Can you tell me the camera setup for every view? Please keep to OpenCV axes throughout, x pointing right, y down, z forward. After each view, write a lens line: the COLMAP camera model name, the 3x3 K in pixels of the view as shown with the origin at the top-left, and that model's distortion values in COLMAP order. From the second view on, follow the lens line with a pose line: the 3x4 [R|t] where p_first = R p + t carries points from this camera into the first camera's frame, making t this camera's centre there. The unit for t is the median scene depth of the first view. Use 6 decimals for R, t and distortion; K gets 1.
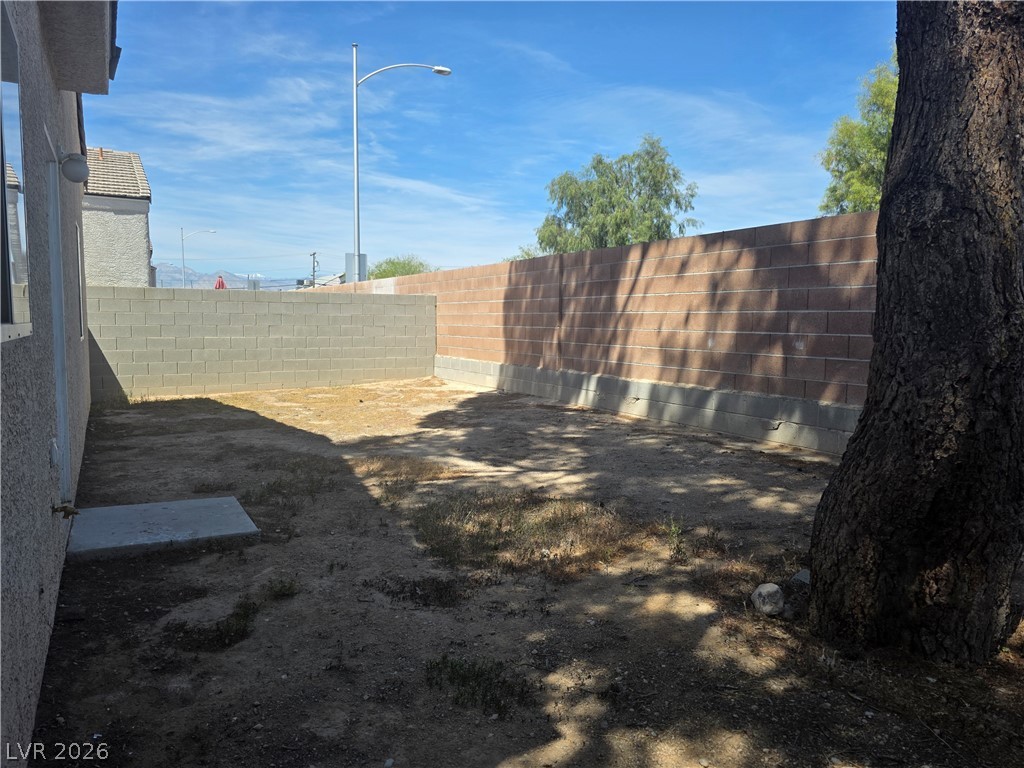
lens RADIAL K [[687.6, 0, 512.0], [0, 687.6, 383.8], [0, 0, 1]] dist [0.066208, -0.056233]
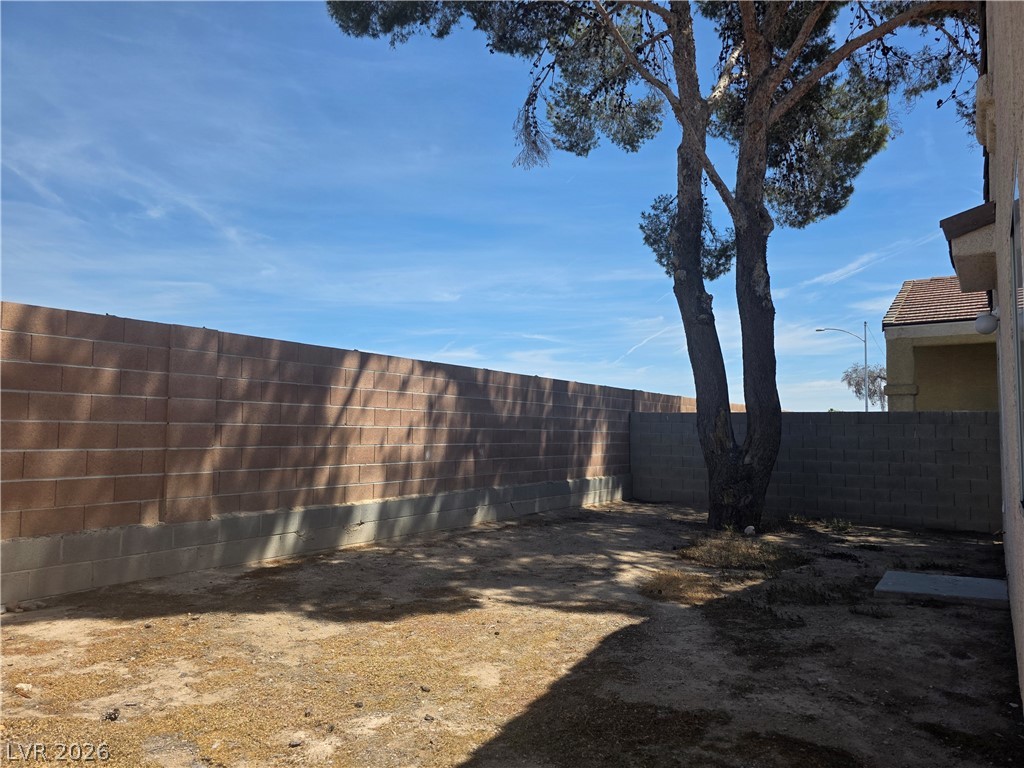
lens RADIAL K [[687.6, 0, 513.0], [0, 687.6, 382.3], [0, 0, 1]] dist [0.066208, -0.056233]
pose [[-0.439363, 0.058771, 0.896385, -0.780330], [0.075890, 0.996719, -0.028152, -0.130914], [-0.895098, 0.055657, -0.442382, 1.321445]]
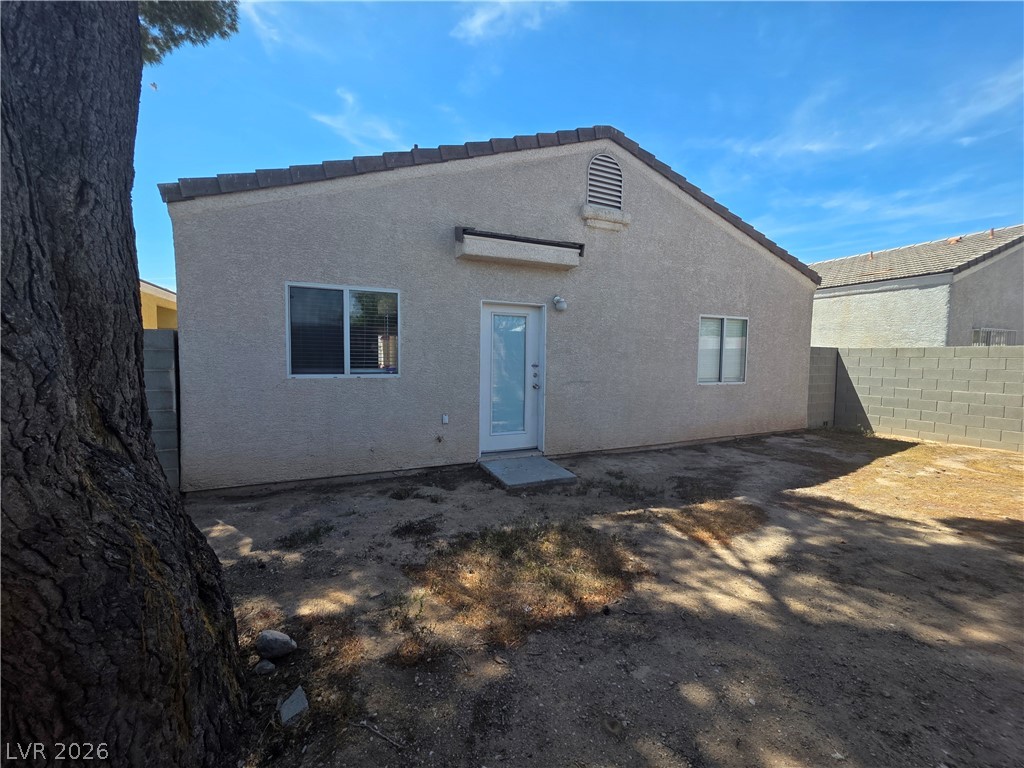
lens RADIAL K [[402.6, 0, 507.5], [0, 402.6, 382.4], [0, 0, 1]] dist [-0.000843, 0.000140]
pose [[-0.107918, 0.056176, -0.992571, 0.393727], [-0.101152, 0.992600, 0.067175, -0.079924], [0.989000, 0.107650, -0.101437, 0.571779]]
